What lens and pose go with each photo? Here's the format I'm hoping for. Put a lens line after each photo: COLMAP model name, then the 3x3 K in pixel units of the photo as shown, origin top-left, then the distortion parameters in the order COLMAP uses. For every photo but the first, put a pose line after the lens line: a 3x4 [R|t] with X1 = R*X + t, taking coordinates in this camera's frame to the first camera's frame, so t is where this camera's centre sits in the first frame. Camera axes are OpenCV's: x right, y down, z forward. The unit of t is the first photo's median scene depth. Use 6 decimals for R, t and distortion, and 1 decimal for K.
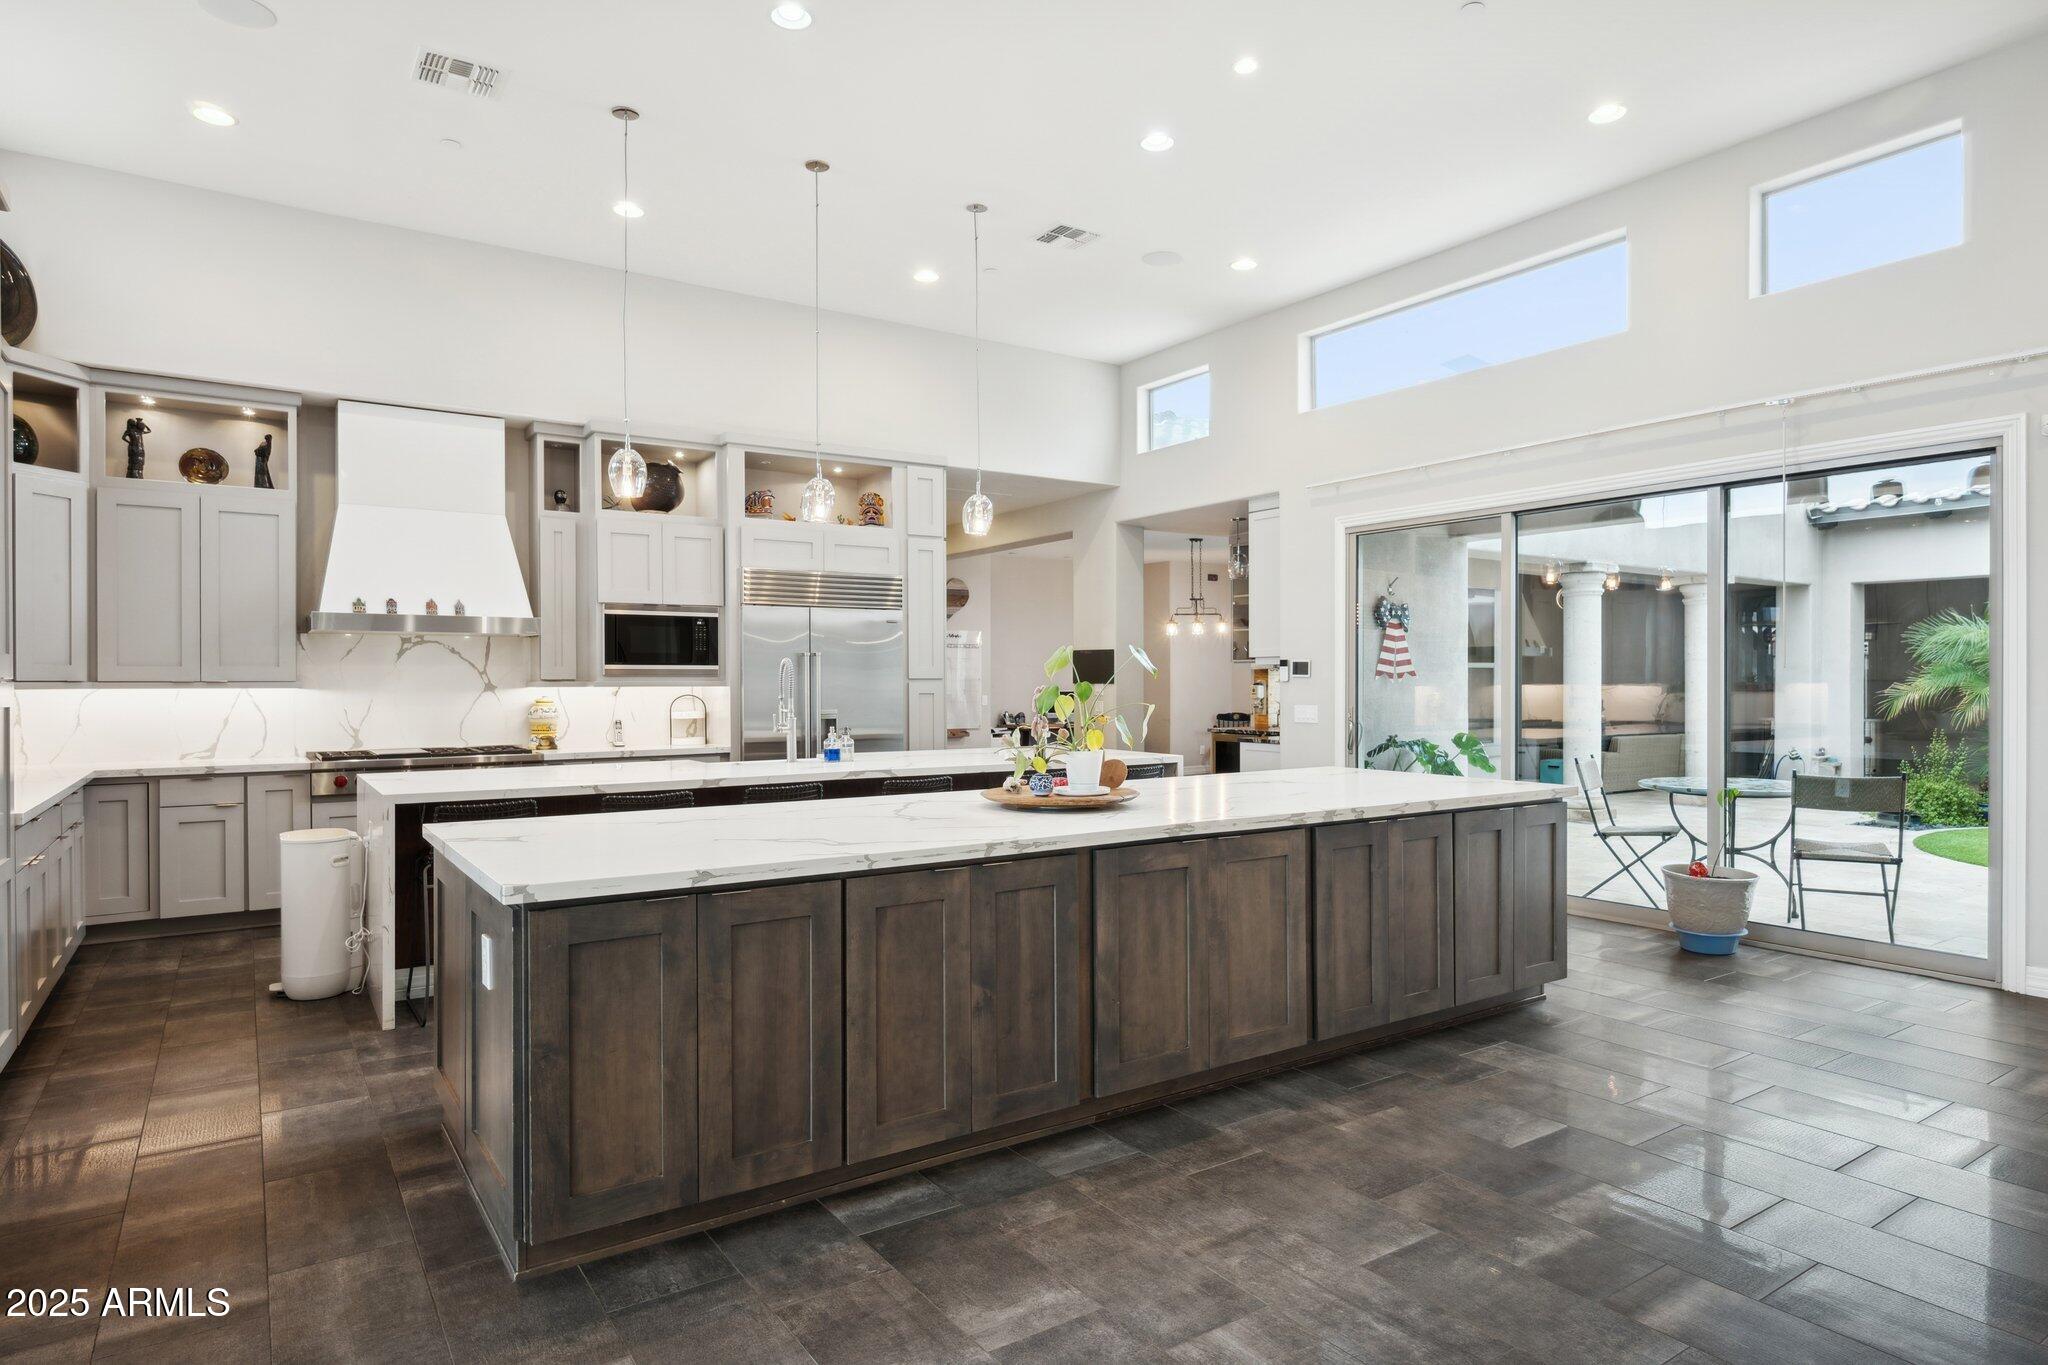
lens RADIAL K [[1190.4, 0, 1024.0], [0, 1190.4, 682.5], [0, 0, 1]] dist [-0.024100, -0.000103]
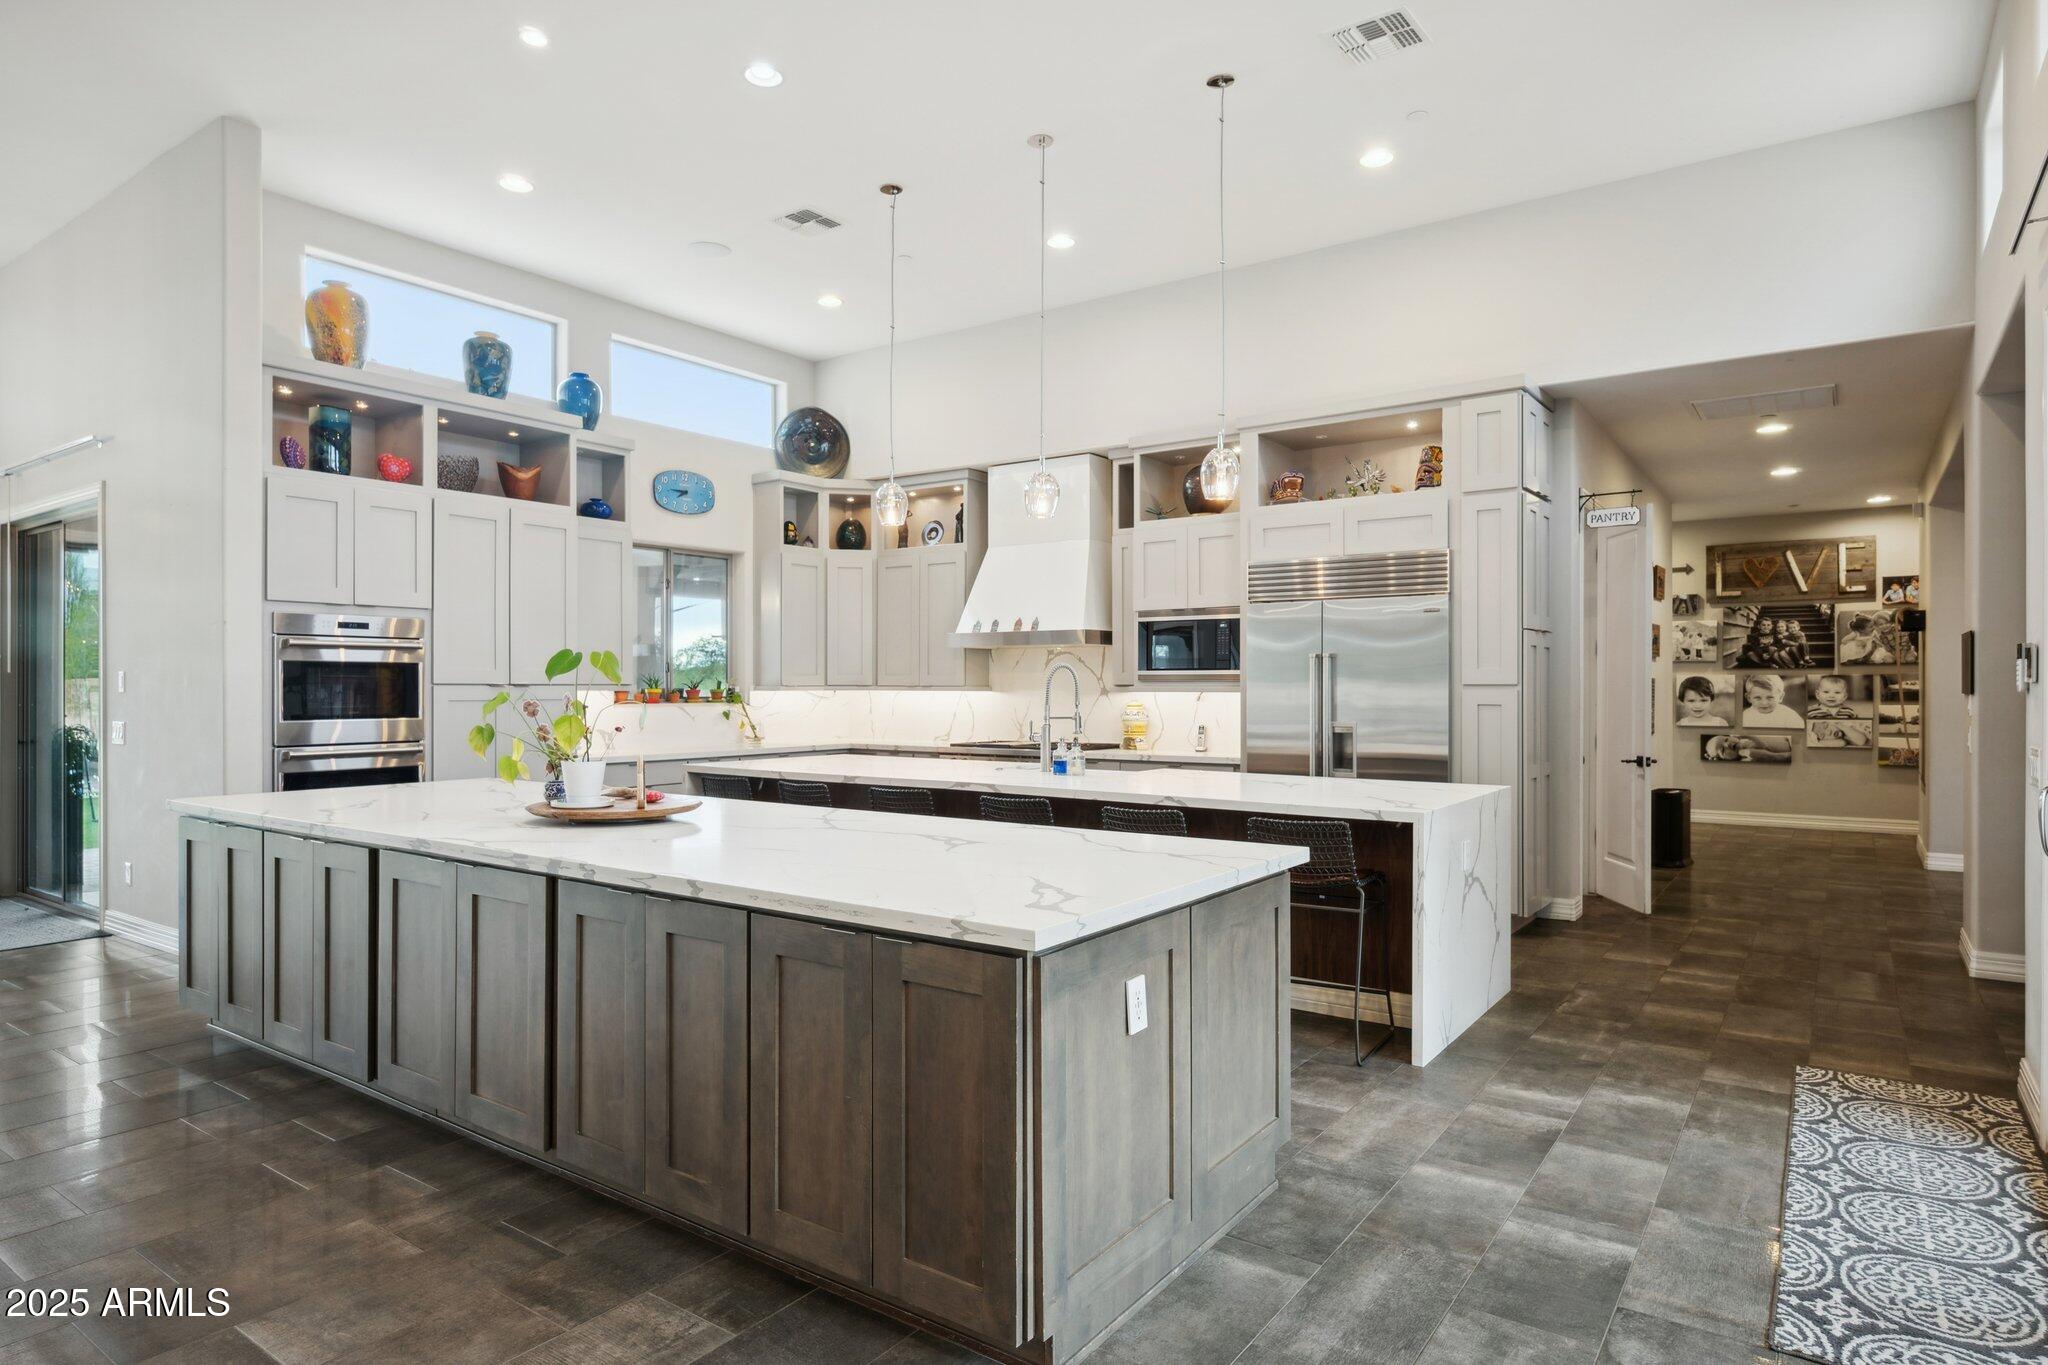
lens RADIAL K [[1174.1, 0, 1024.0], [0, 1174.1, 682.5], [0, 0, 1]] dist [0.002021, 0.000731]
pose [[0.333158, -0.000102, -0.942871, 0.641784], [-0.002539, 0.999996, -0.001005, -0.003714], [0.942868, 0.002729, 0.333156, 0.617895]]
